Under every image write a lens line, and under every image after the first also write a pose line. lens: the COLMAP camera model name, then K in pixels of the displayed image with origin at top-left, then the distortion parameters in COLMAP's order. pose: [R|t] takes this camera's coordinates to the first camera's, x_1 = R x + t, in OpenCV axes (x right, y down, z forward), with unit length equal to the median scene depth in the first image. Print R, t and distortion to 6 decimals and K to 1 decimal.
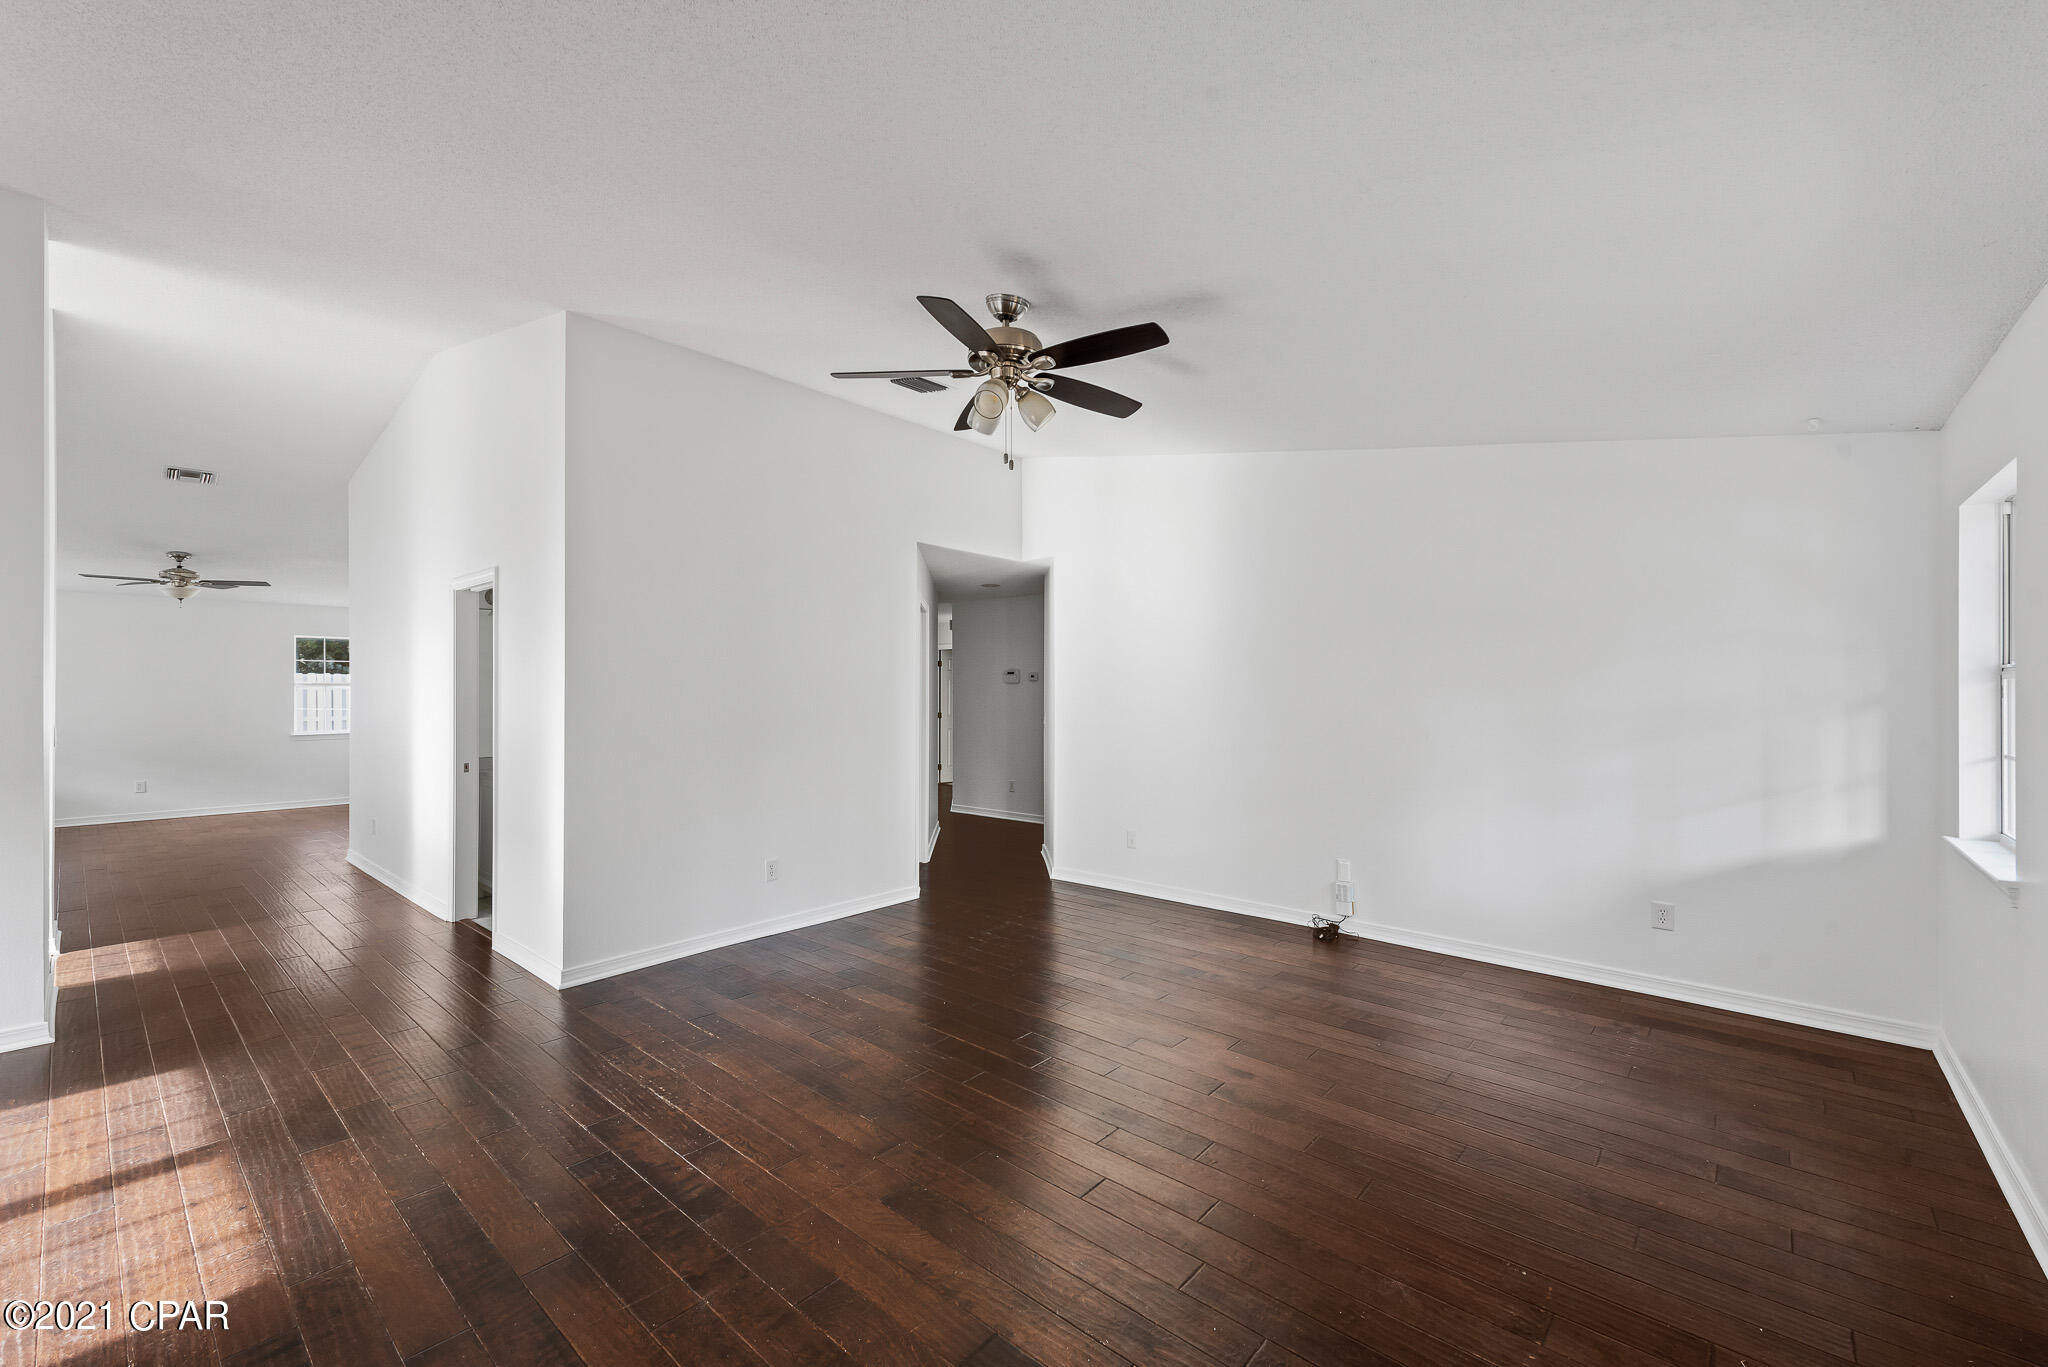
lens RADIAL K [[830.6, 0, 1025.1], [0, 830.6, 682.4], [0, 0, 1]] dist [0.001586, -0.000933]
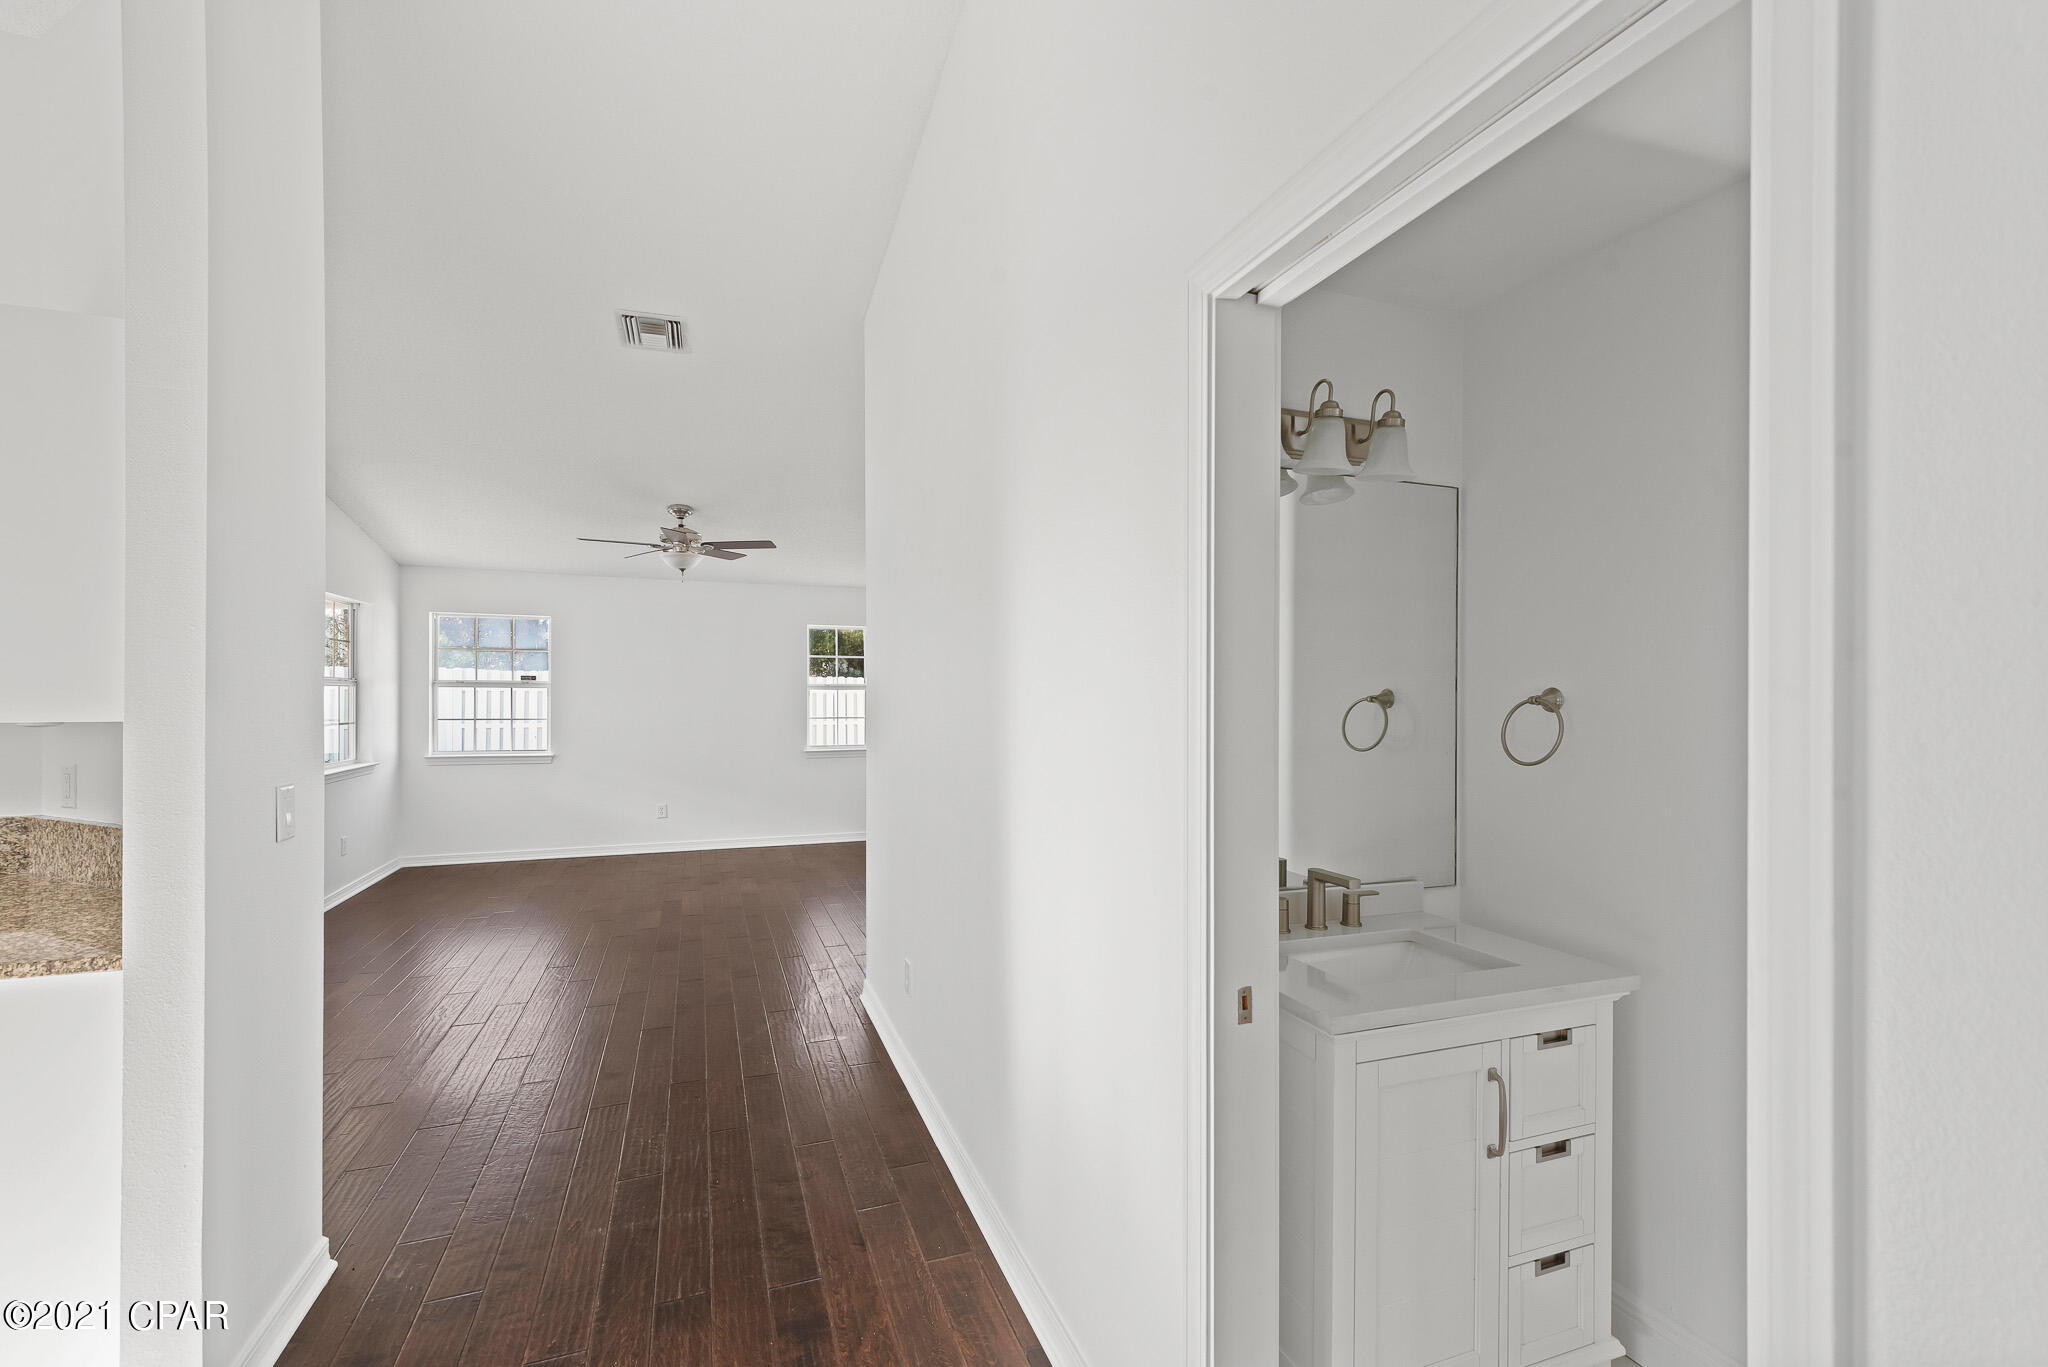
lens RADIAL K [[830.6, 0, 1017.6], [0, 830.6, 675.1], [0, 0, 1]] dist [0.001586, -0.000933]
pose [[0.878370, -0.008981, -0.477897, -0.392794], [-0.001585, 0.999763, -0.021702, 0.008291], [0.477979, 0.019820, 0.878148, 0.484176]]
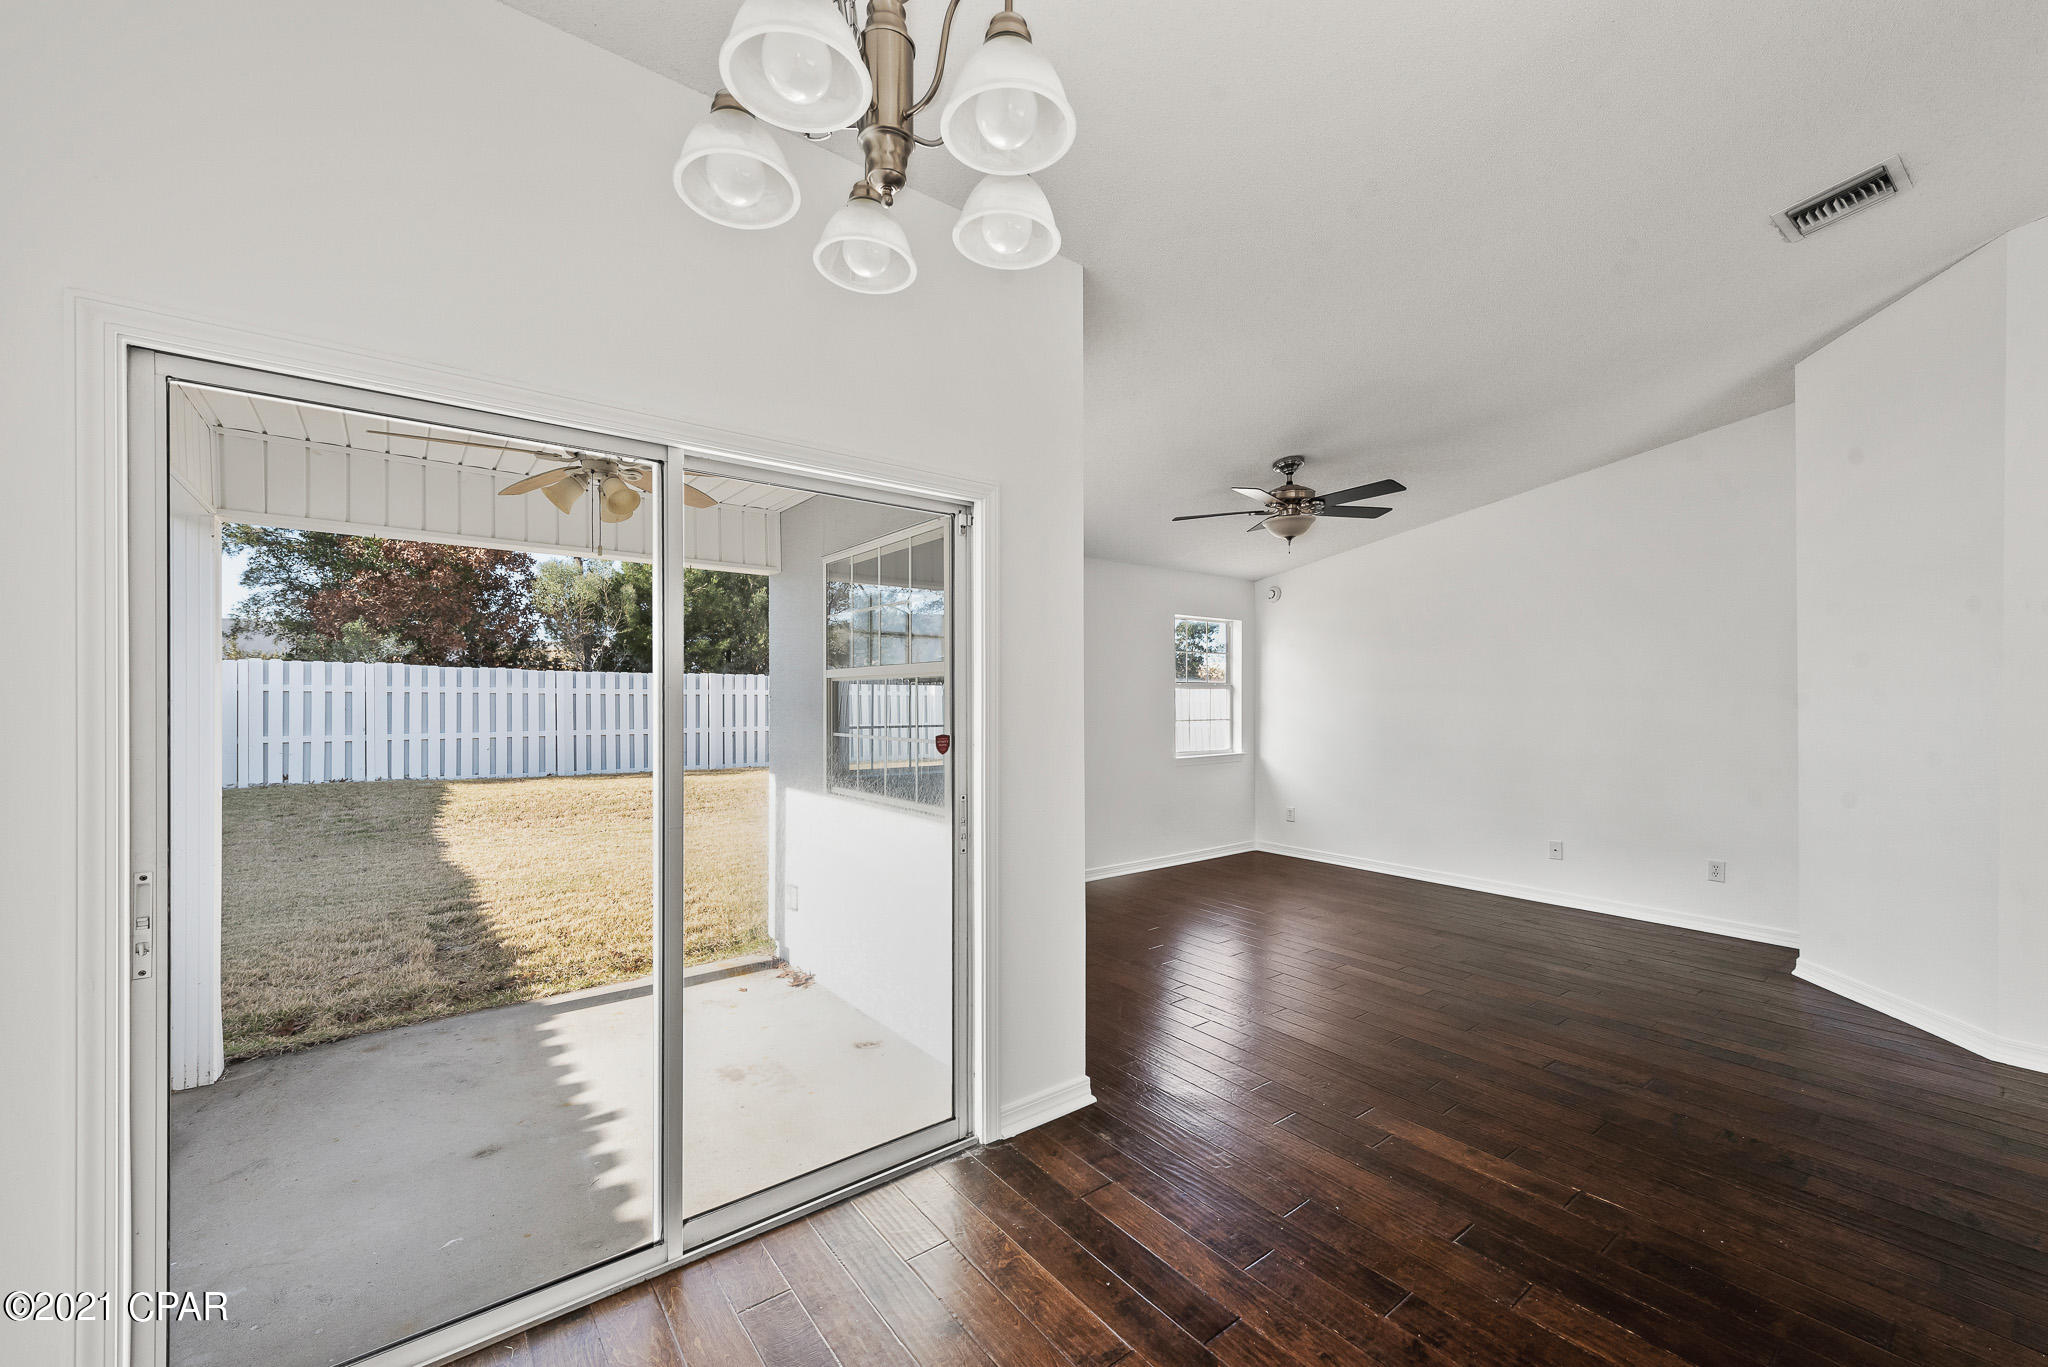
lens RADIAL K [[804.7, 0, 1021.6], [0, 804.7, 702.1], [0, 0, 1]] dist [0.006226, -0.001229]
pose [[0.982170, 0.001680, -0.187987, -1.068337], [-0.000464, 0.999979, 0.006513, 0.013190], [0.187994, -0.006310, 0.982150, 0.386276]]
